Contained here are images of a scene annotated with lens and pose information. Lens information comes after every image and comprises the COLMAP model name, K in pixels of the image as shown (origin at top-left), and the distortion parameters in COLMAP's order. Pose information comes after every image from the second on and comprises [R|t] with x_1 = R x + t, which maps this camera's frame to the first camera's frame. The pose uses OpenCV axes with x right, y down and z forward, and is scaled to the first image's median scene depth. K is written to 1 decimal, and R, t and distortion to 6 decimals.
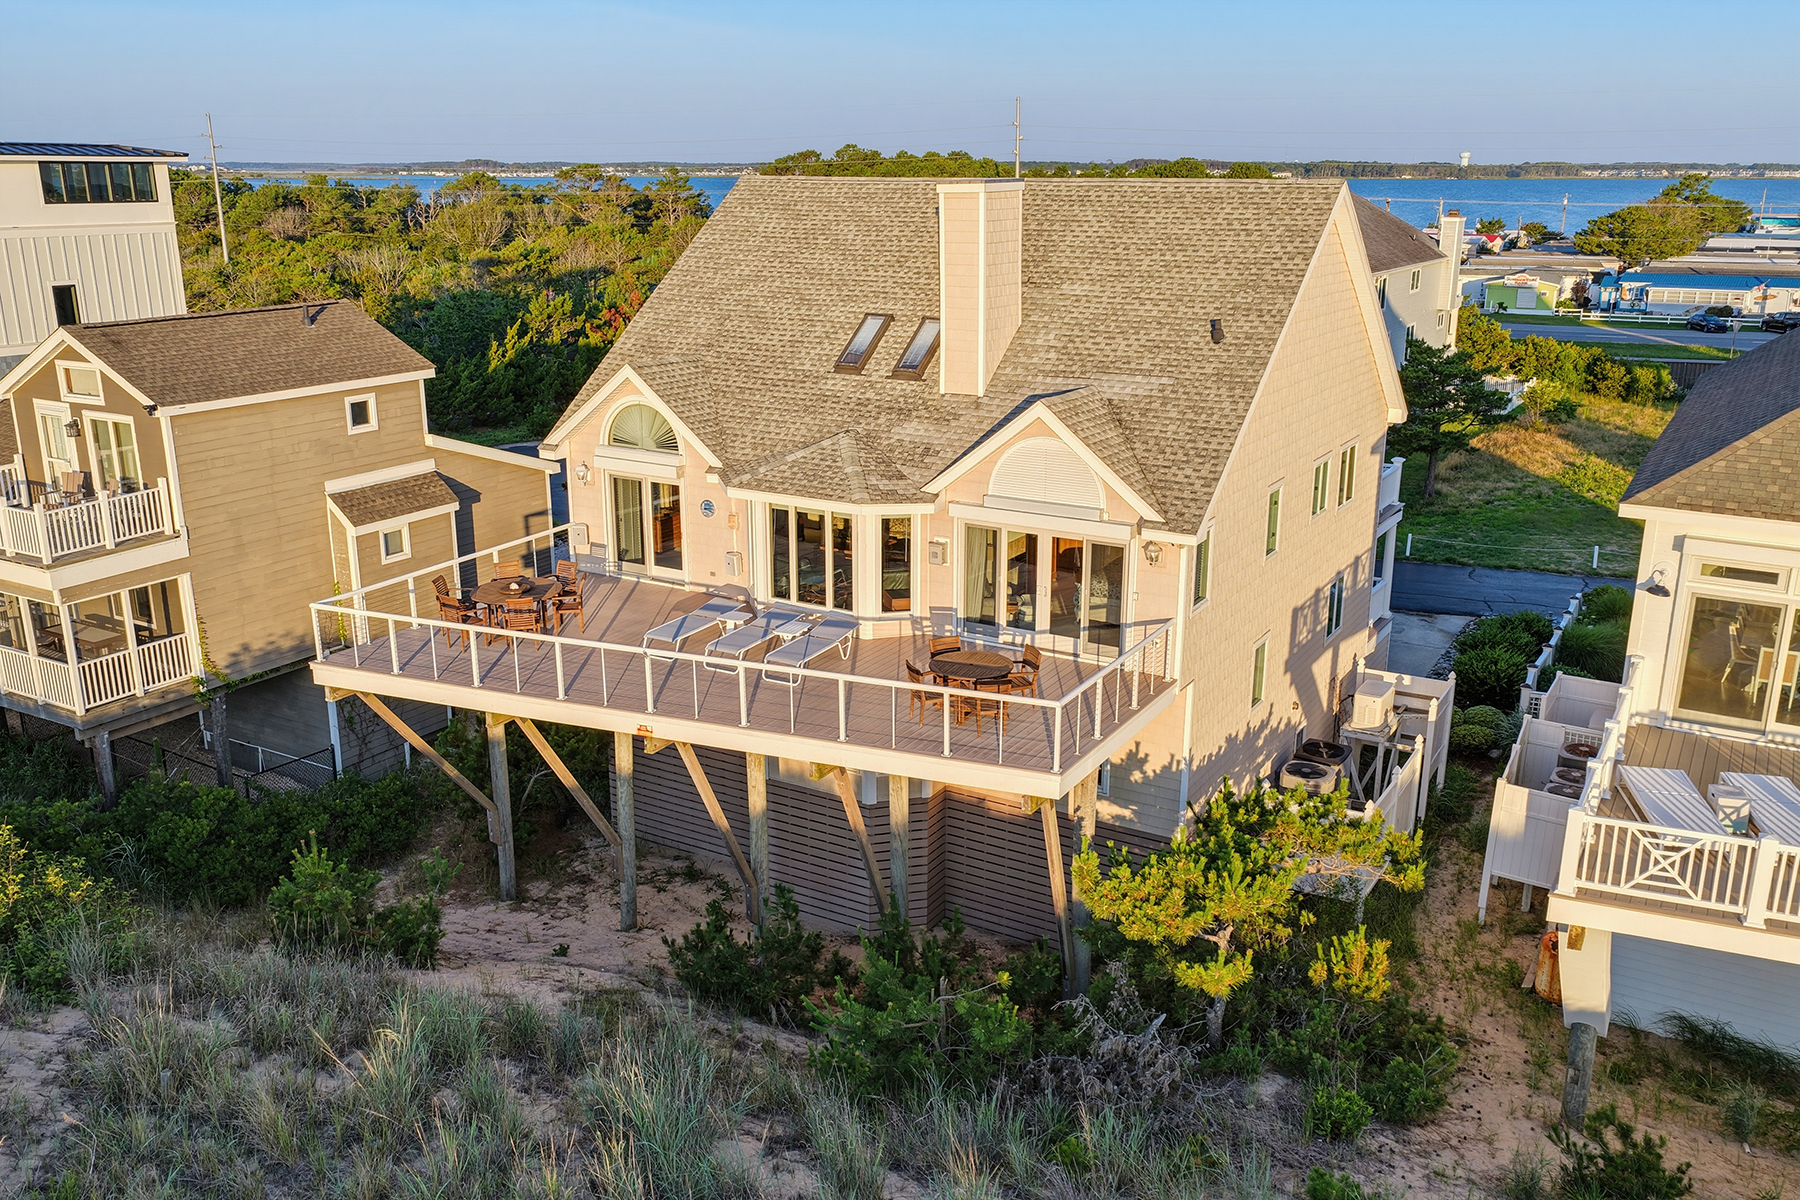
lens RADIAL K [[1492.9, 0, 900.0], [0, 1492.9, 600.0], [0, 0, 1]] dist [-0.012791, 0.039286]
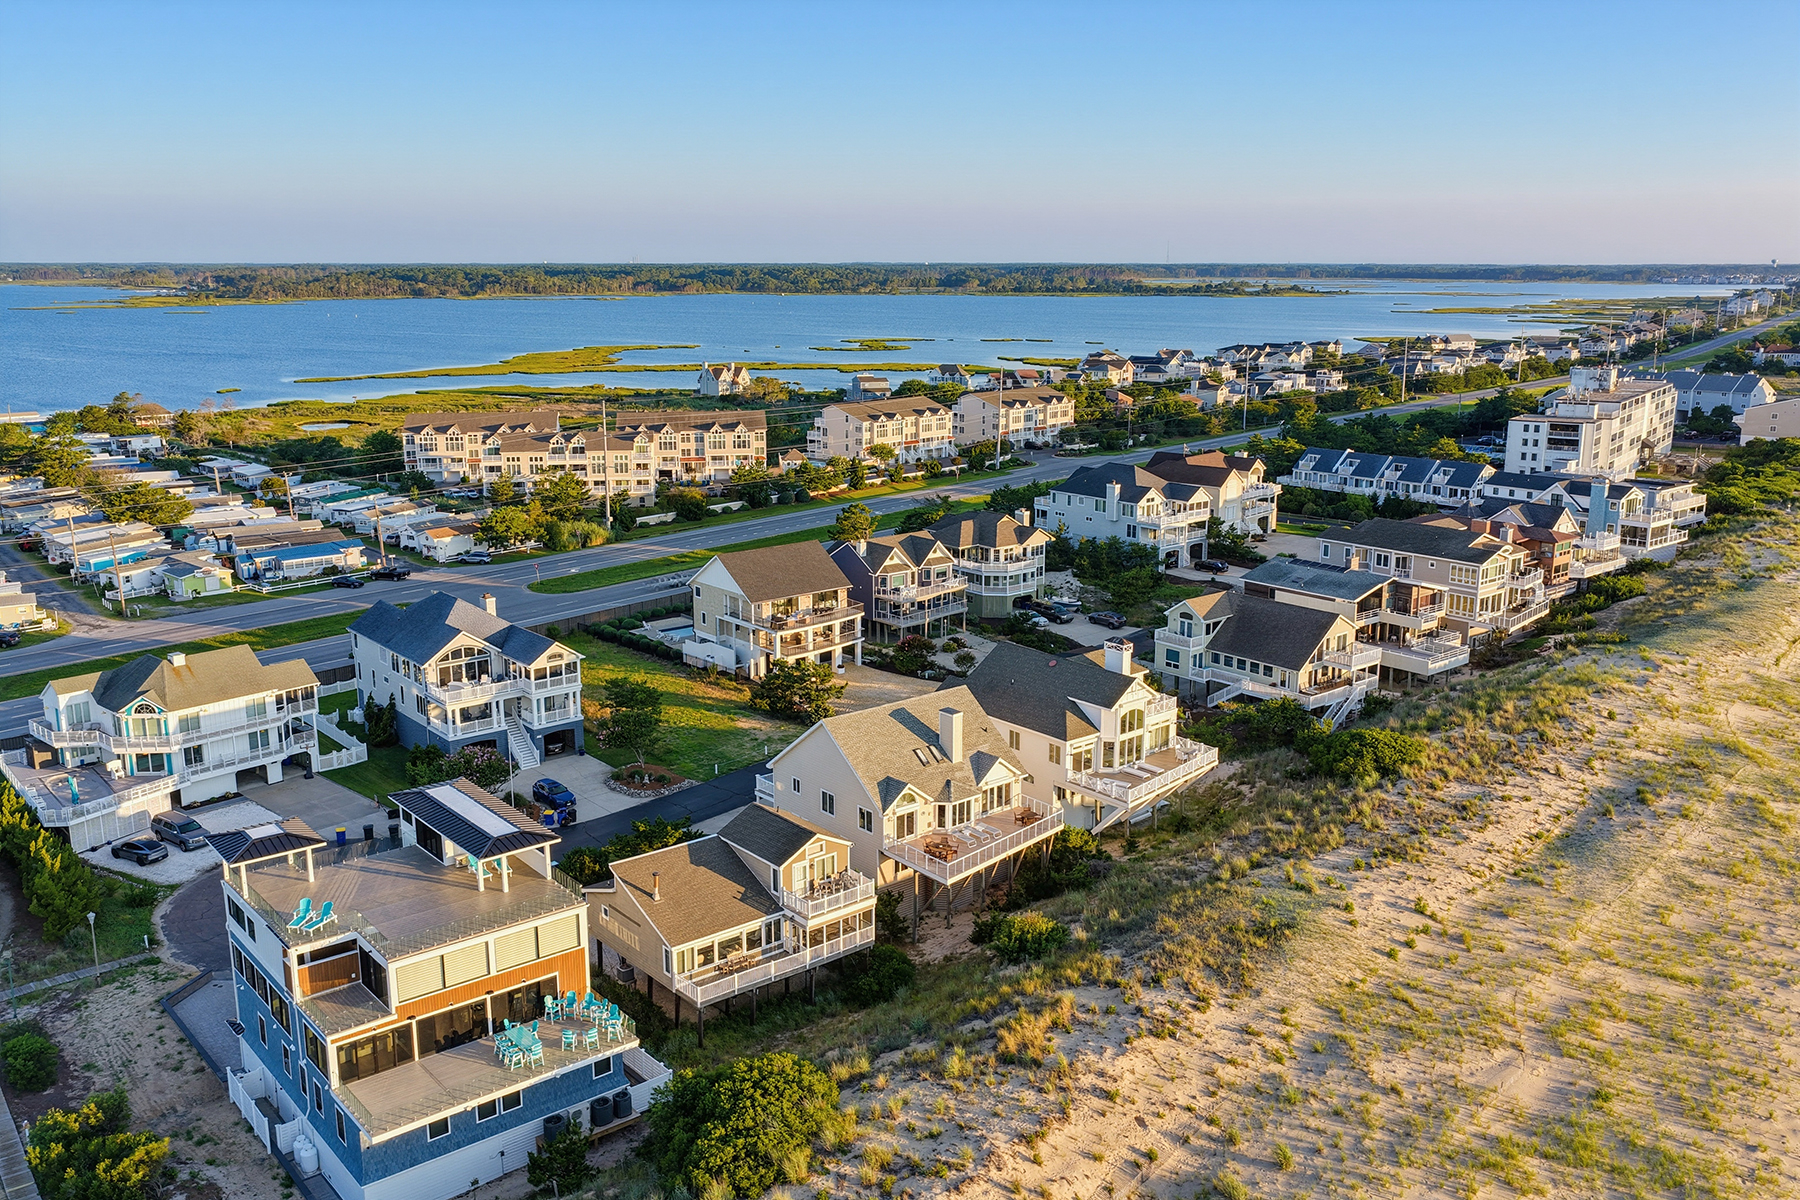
lens RADIAL K [[1492.9, 0, 900.0], [0, 1492.9, 600.0], [0, 0, 1]] dist [-0.012791, 0.039286]
pose [[0.330187, -0.211805, 0.919845, -3.420741], [0.263696, 0.956398, 0.125566, -1.042390], [-0.906334, 0.201099, 0.371642, -0.417183]]
